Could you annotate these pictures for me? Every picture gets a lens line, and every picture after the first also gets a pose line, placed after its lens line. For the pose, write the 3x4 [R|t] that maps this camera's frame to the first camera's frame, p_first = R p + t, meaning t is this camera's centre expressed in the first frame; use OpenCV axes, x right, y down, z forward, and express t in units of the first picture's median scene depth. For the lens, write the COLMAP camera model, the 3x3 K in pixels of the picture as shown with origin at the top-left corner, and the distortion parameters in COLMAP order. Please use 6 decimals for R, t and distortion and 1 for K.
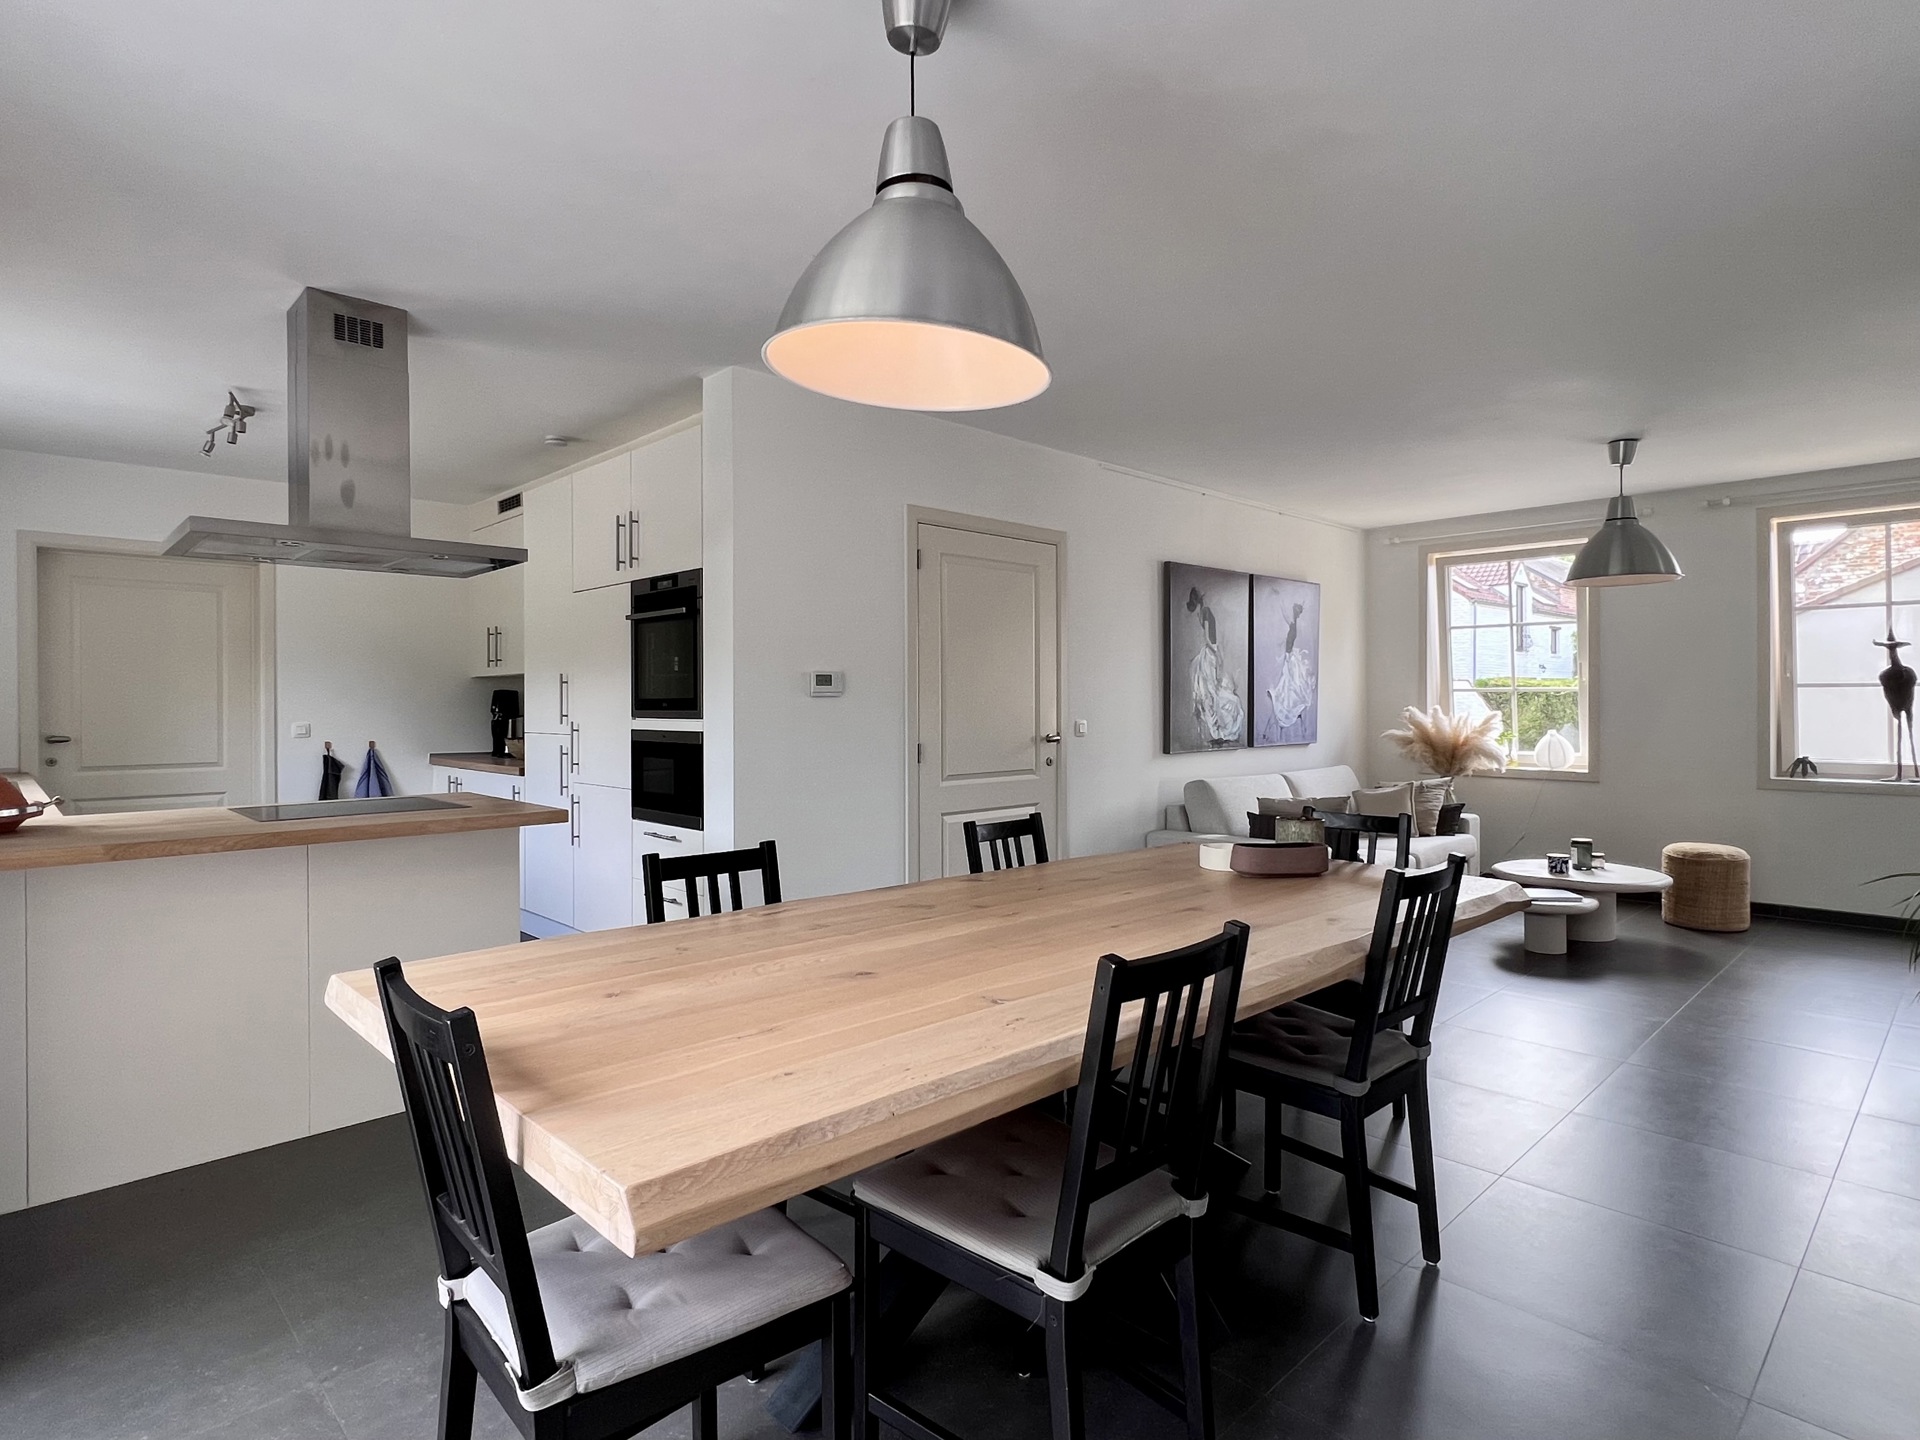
lens RADIAL K [[1029.4, 0, 960.0], [0, 1029.4, 720.0], [0, 0, 1]] dist [0.000574, 0.000364]
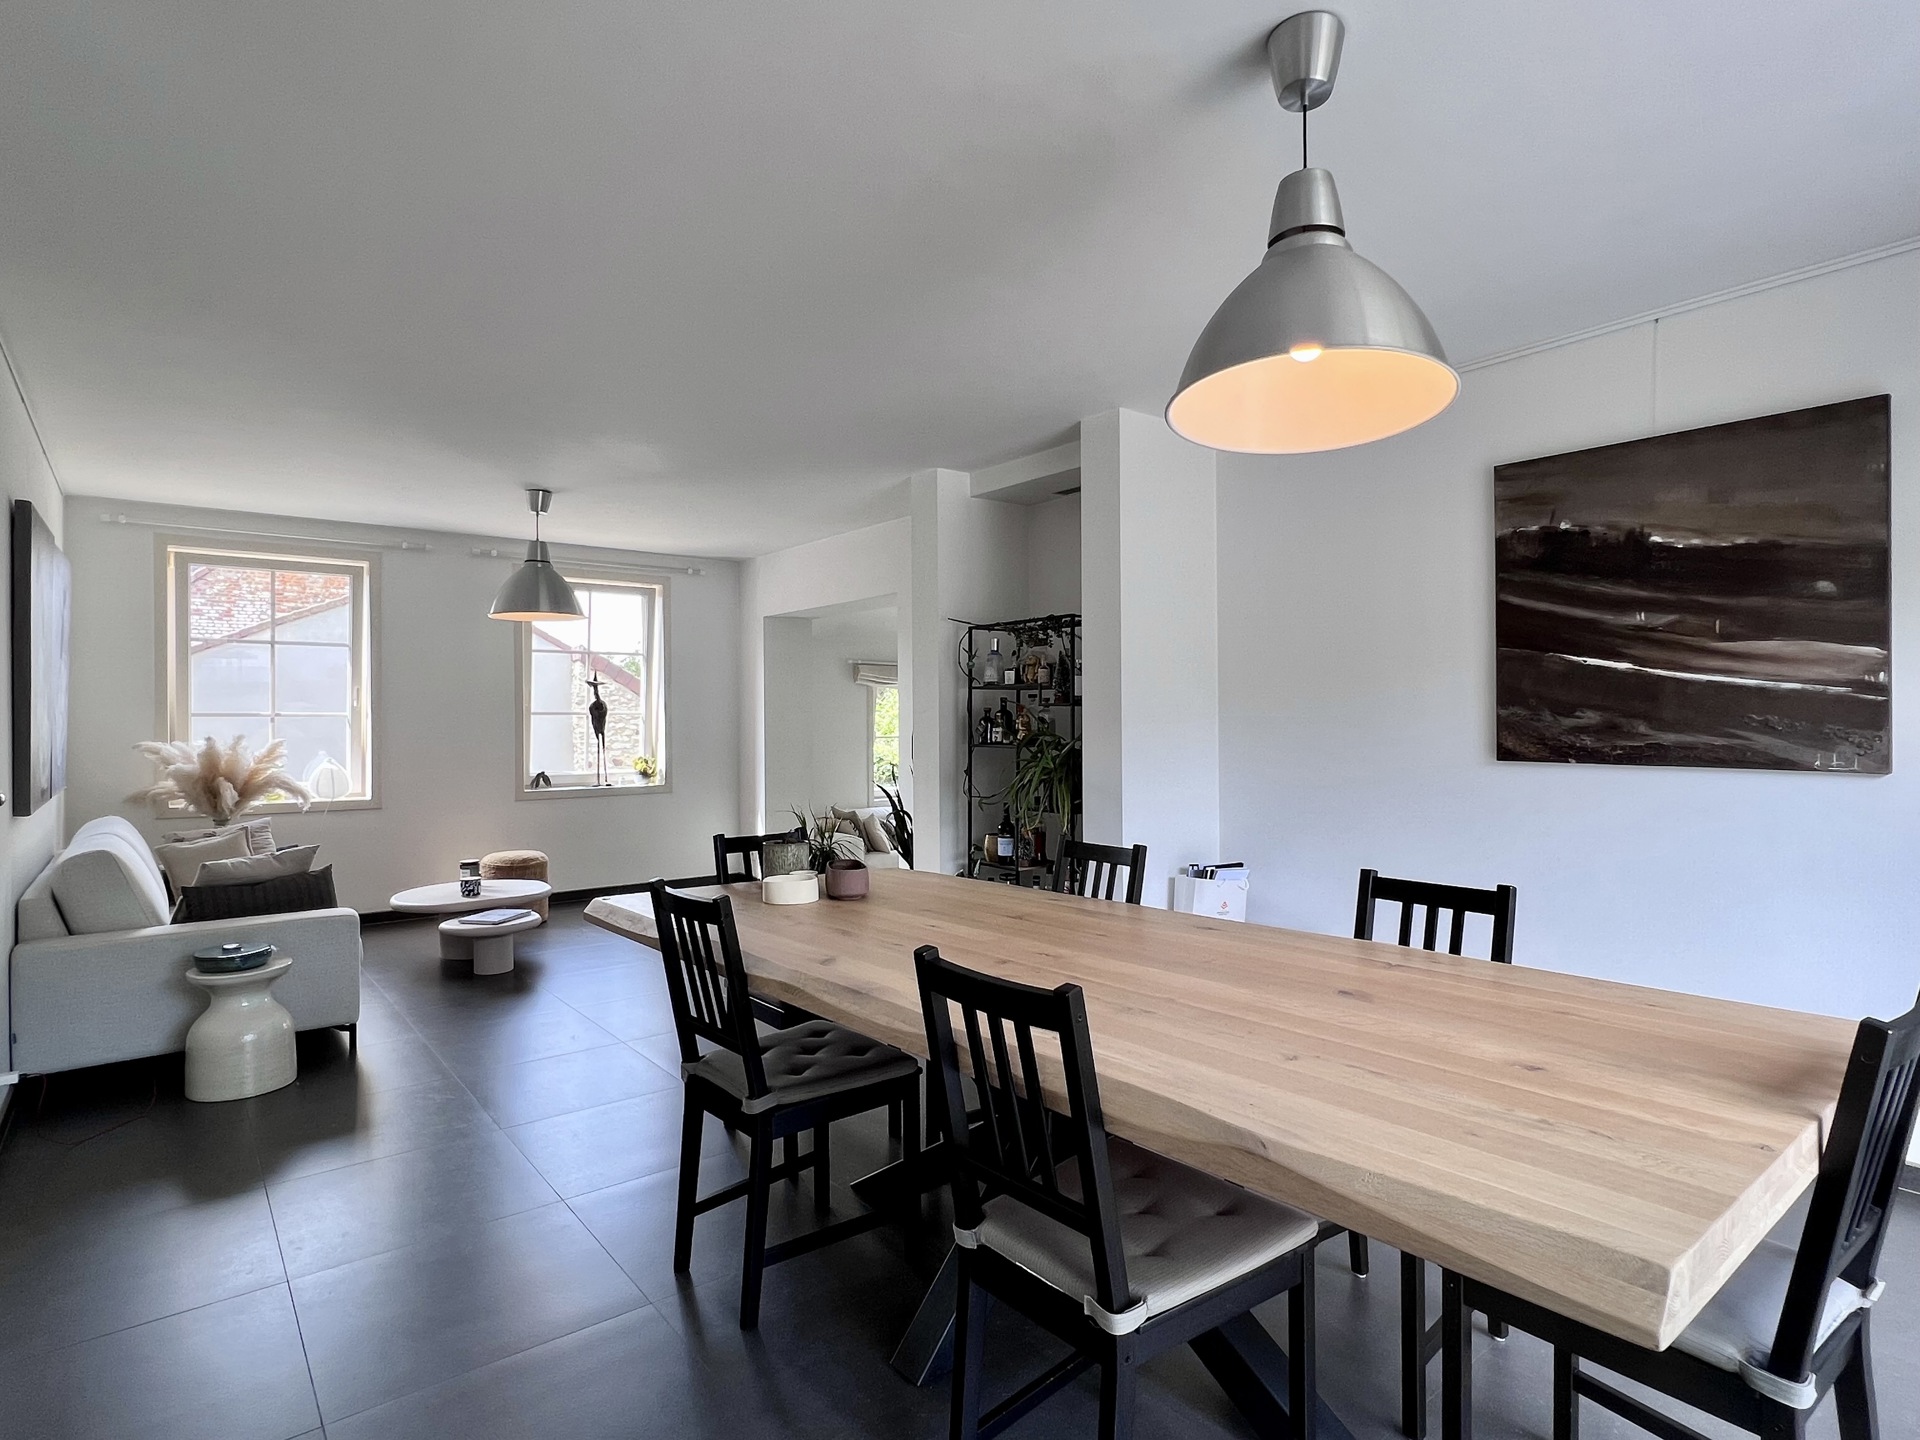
lens RADIAL K [[1012.0, 0, 966.3], [0, 1012.0, 718.4], [0, 0, 1]] dist [-0.000959, 0.001653]
pose [[0.096809, 0.005655, 0.995287, -0.350202], [0.021771, 0.999733, -0.007798, -0.007743], [-0.995065, 0.022424, 0.096660, 0.395527]]
